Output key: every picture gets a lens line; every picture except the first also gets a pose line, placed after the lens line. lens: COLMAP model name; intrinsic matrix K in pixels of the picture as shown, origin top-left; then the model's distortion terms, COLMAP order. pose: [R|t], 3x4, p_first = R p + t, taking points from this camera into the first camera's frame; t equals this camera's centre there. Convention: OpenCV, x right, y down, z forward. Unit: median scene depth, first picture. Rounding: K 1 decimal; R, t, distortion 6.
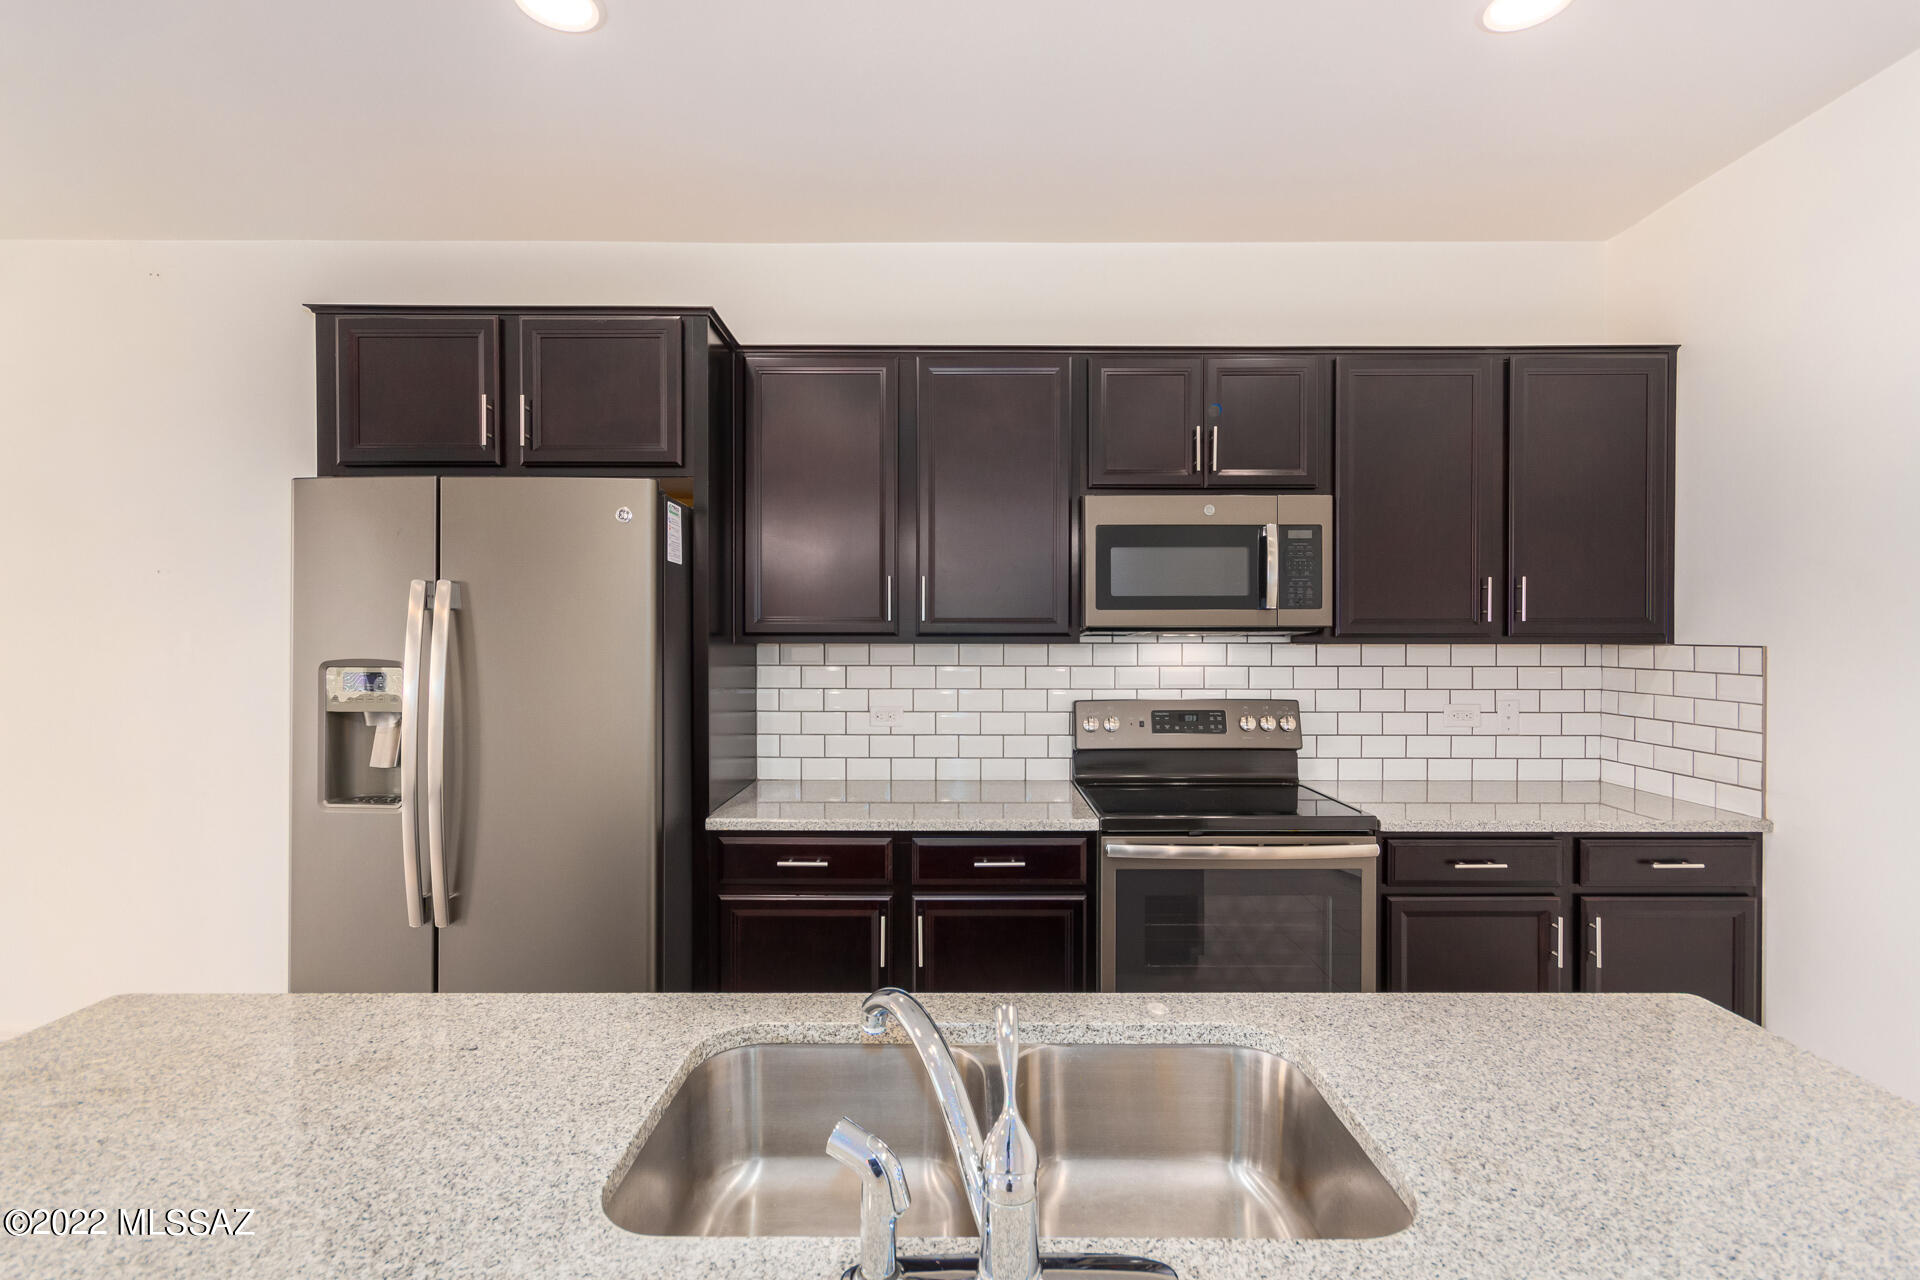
lens RADIAL K [[892.2, 0, 955.3], [0, 892.2, 640.7], [0, 0, 1]] dist [-0.000613, 0.001710]
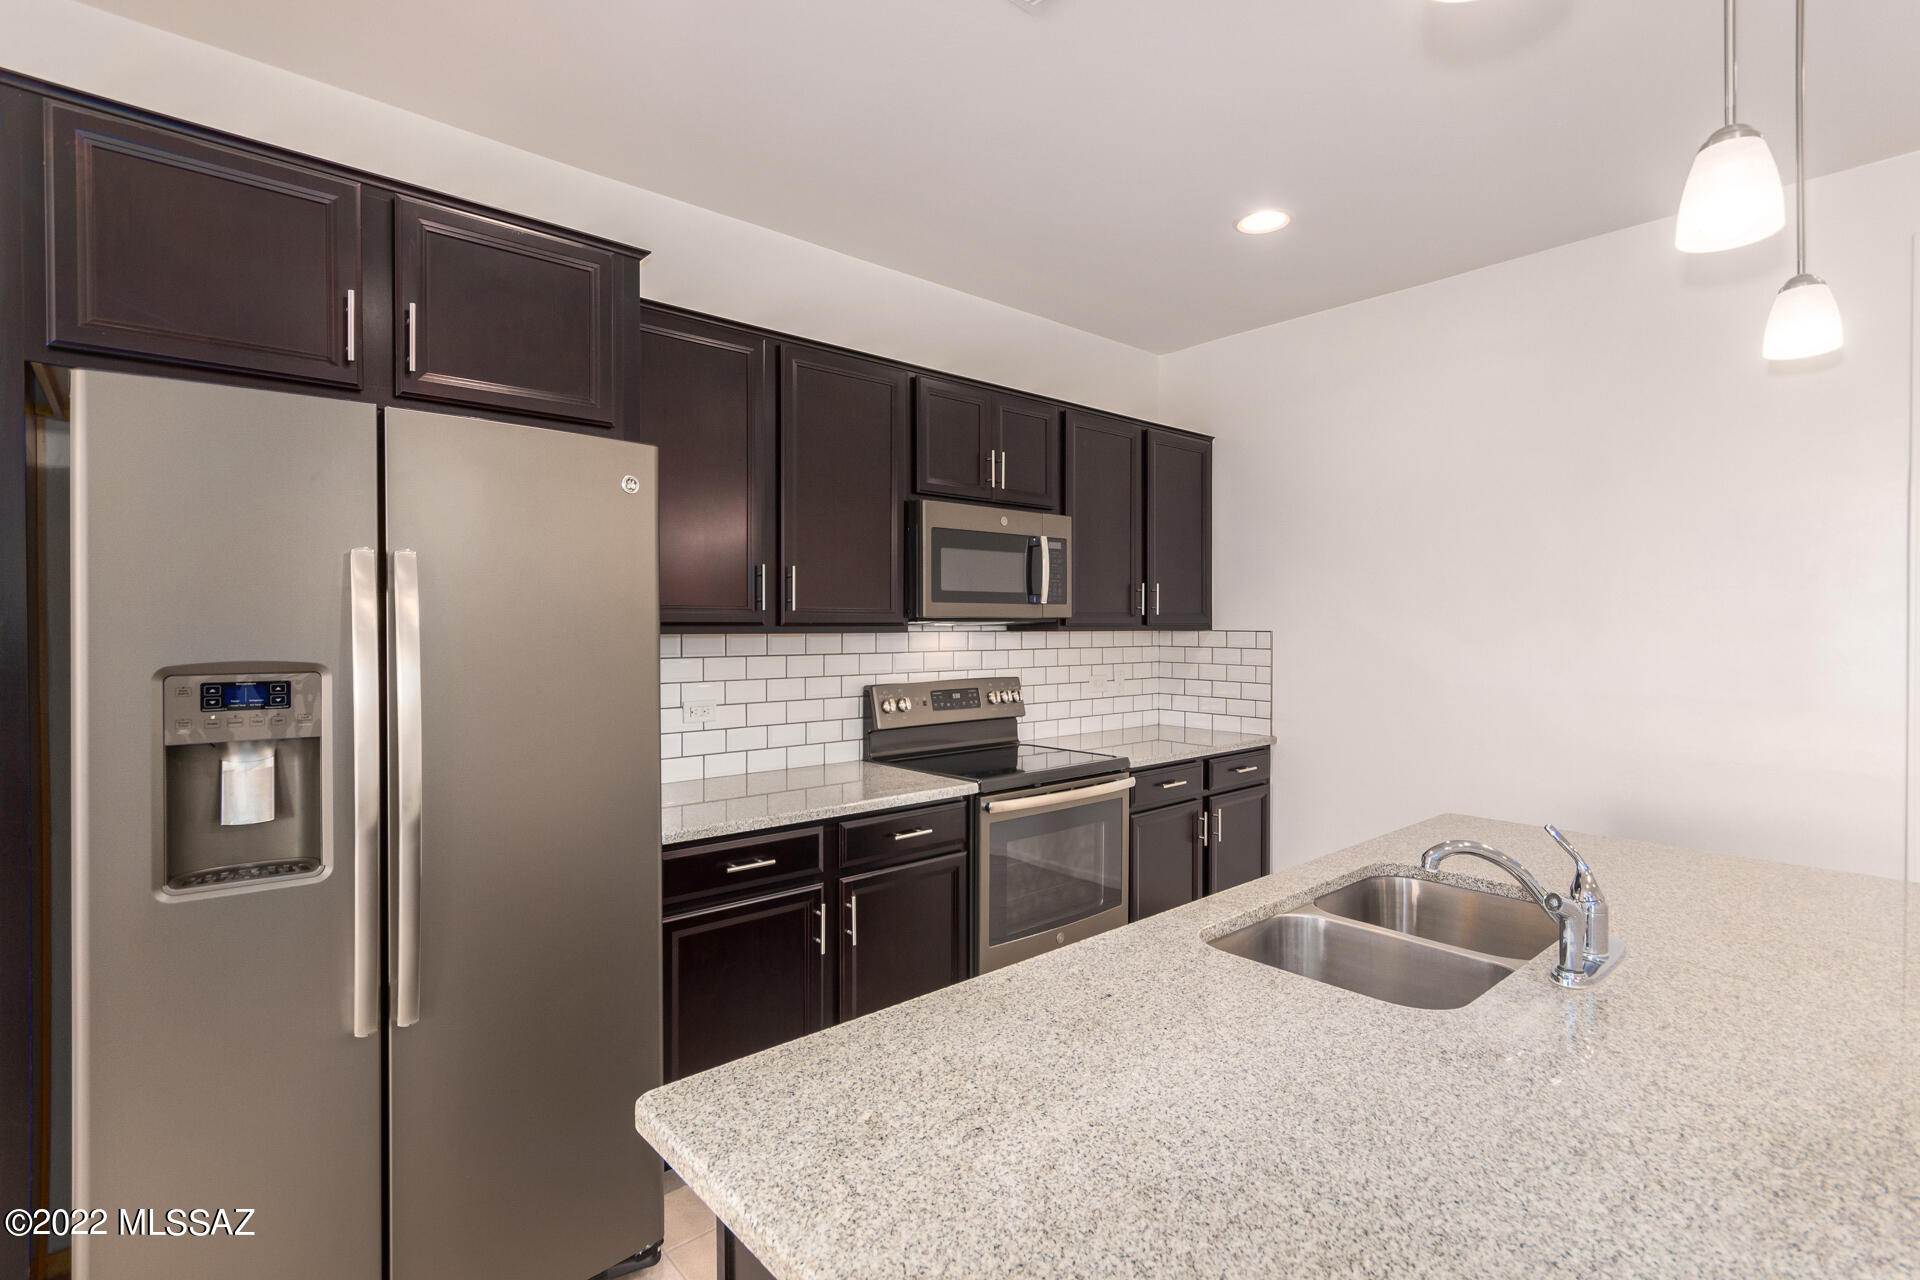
lens RADIAL K [[917.8, 0, 960.5], [0, 917.8, 634.0], [0, 0, 1]] dist [0.000213, 0.000399]
pose [[0.746319, -0.007844, 0.665542, -0.569764], [0.006082, 0.999969, 0.004966, -0.000125], [-0.665561, 0.000341, 0.746344, 0.106160]]
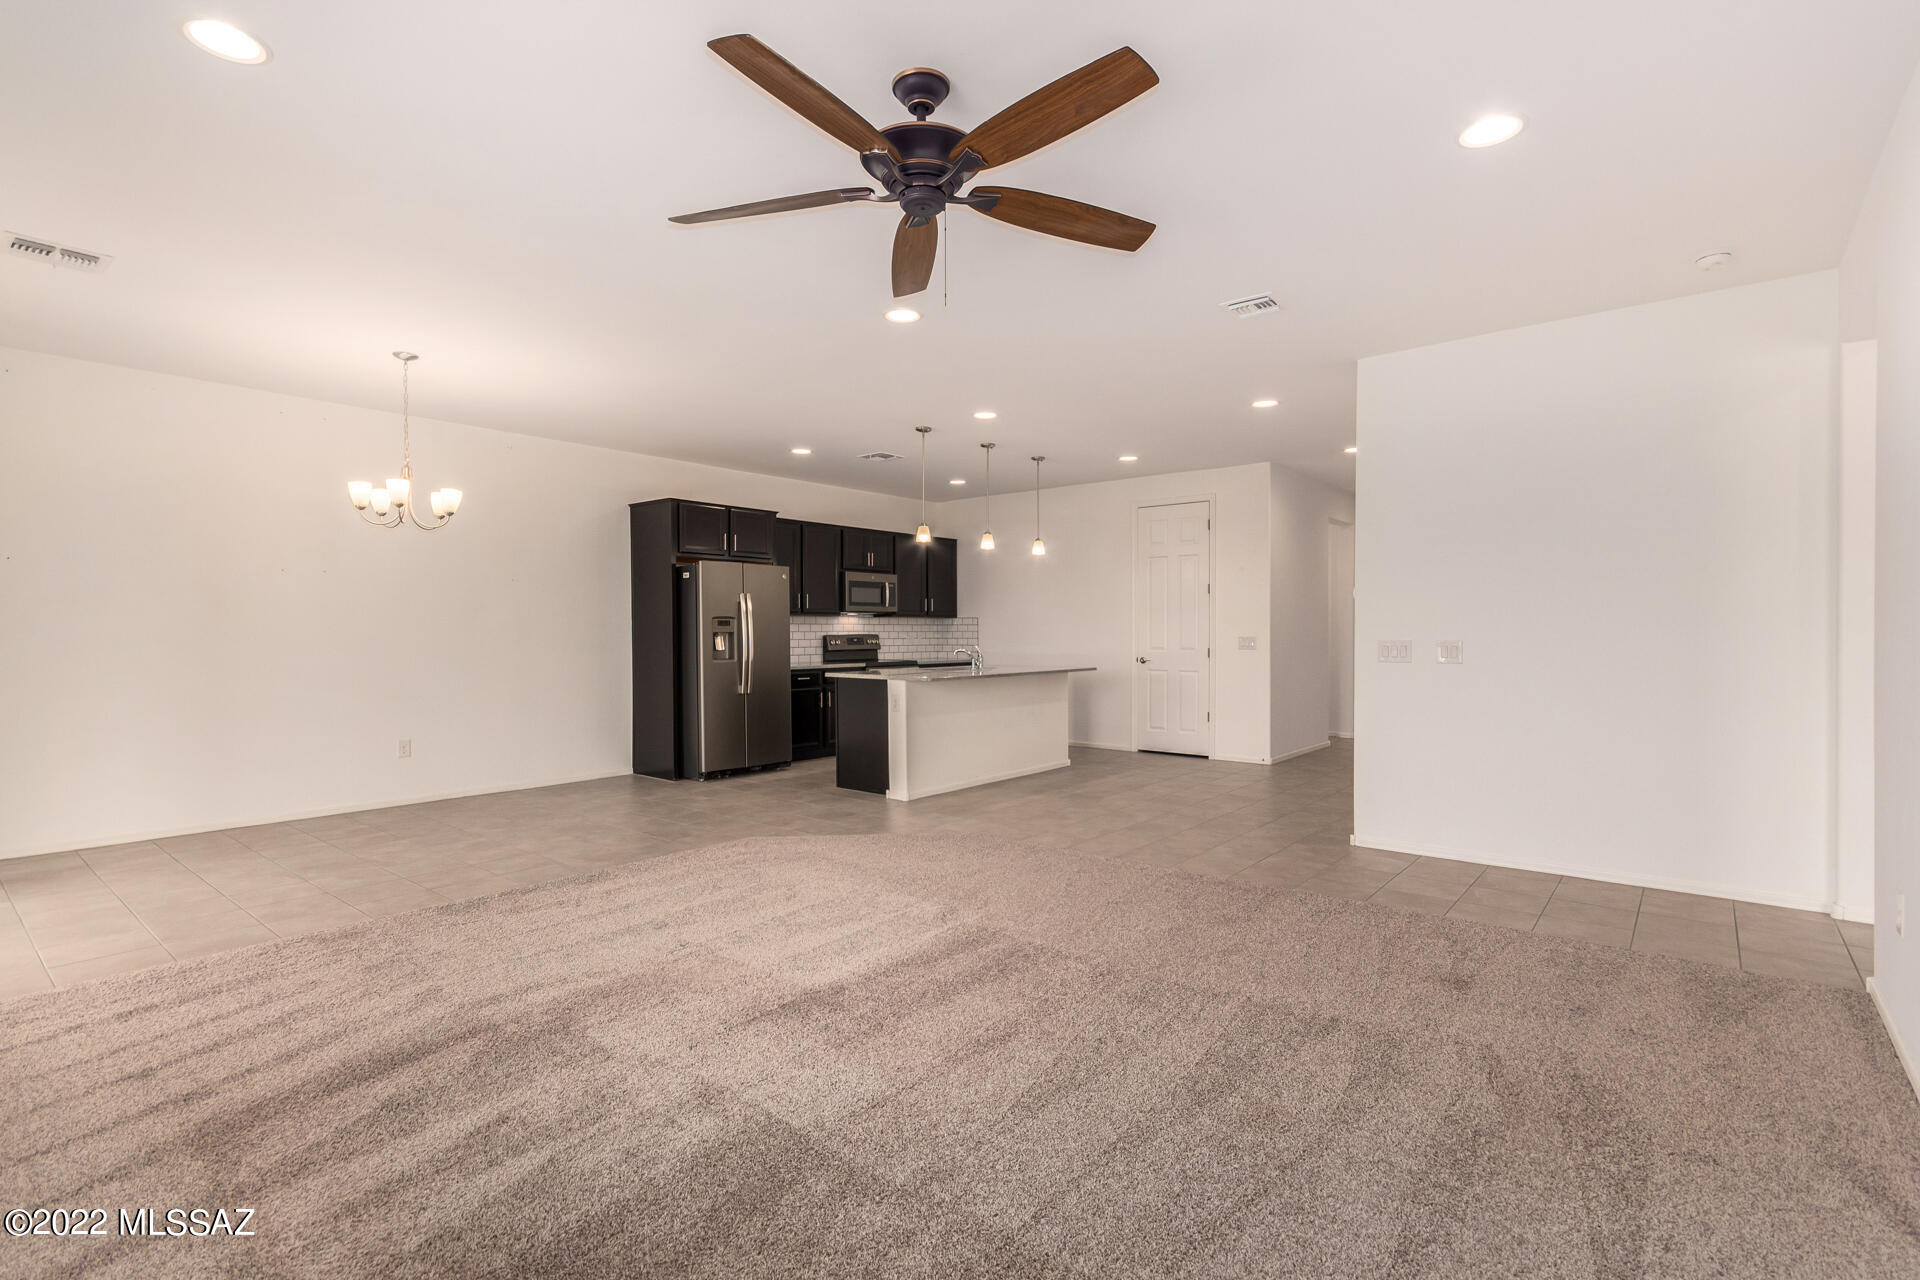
lens RADIAL K [[892.2, 0, 952.8], [0, 892.2, 639.1], [0, 0, 1]] dist [-0.000613, 0.001710]
pose [[0.642330, -0.009000, 0.766375, -2.094763], [0.009064, 0.999950, 0.004146, 0.077732], [-0.766375, 0.004284, 0.642380, -1.408106]]
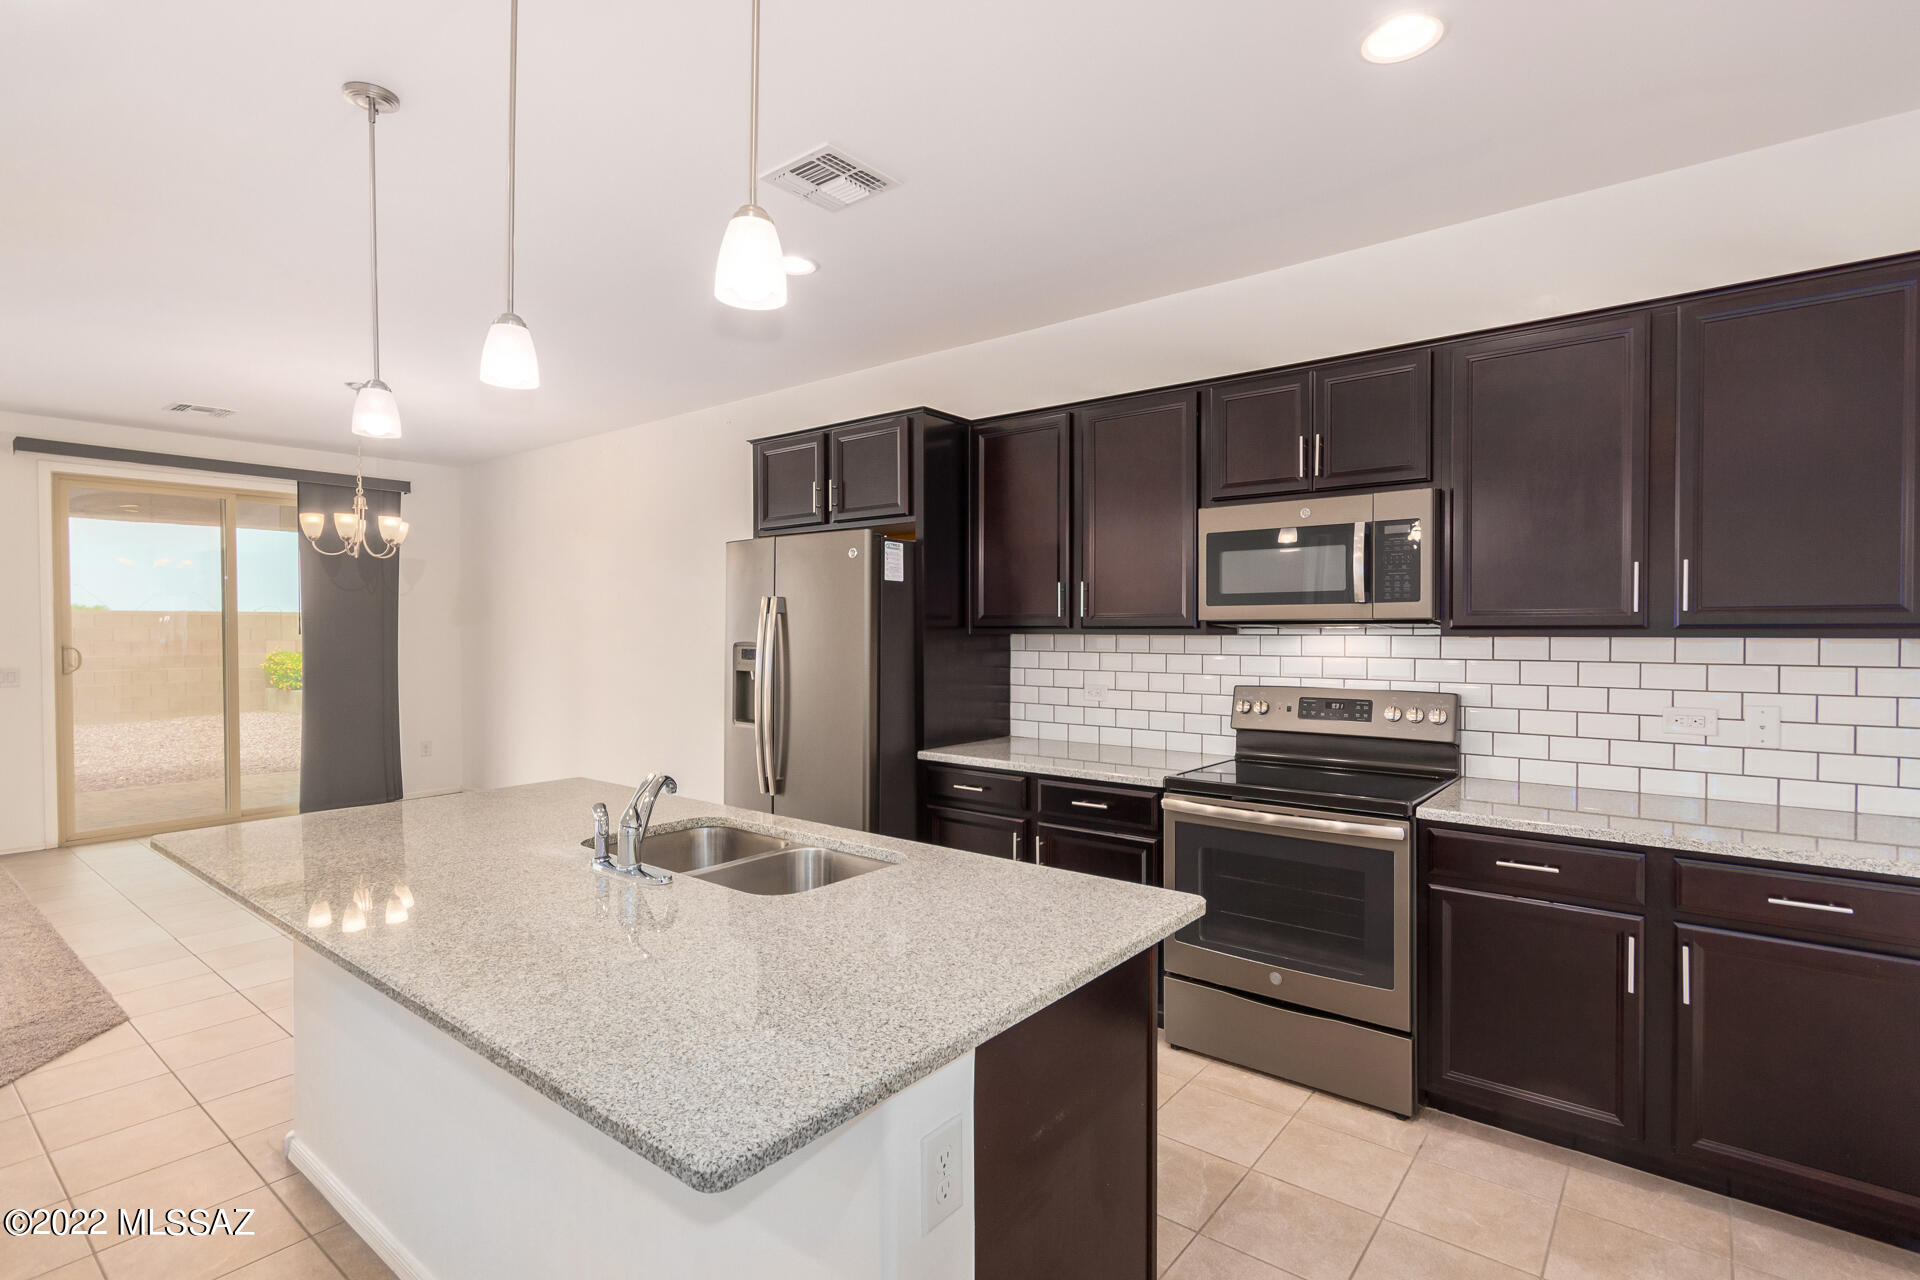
lens RADIAL K [[892.2, 0, 949.9], [0, 892.2, 643.4], [0, 0, 1]] dist [-0.000613, 0.001710]
pose [[0.786464, 0.009342, -0.617565, 0.593312], [-0.002607, 0.999927, 0.011807, 0.001463], [0.617630, -0.007676, 0.786431, -0.121934]]
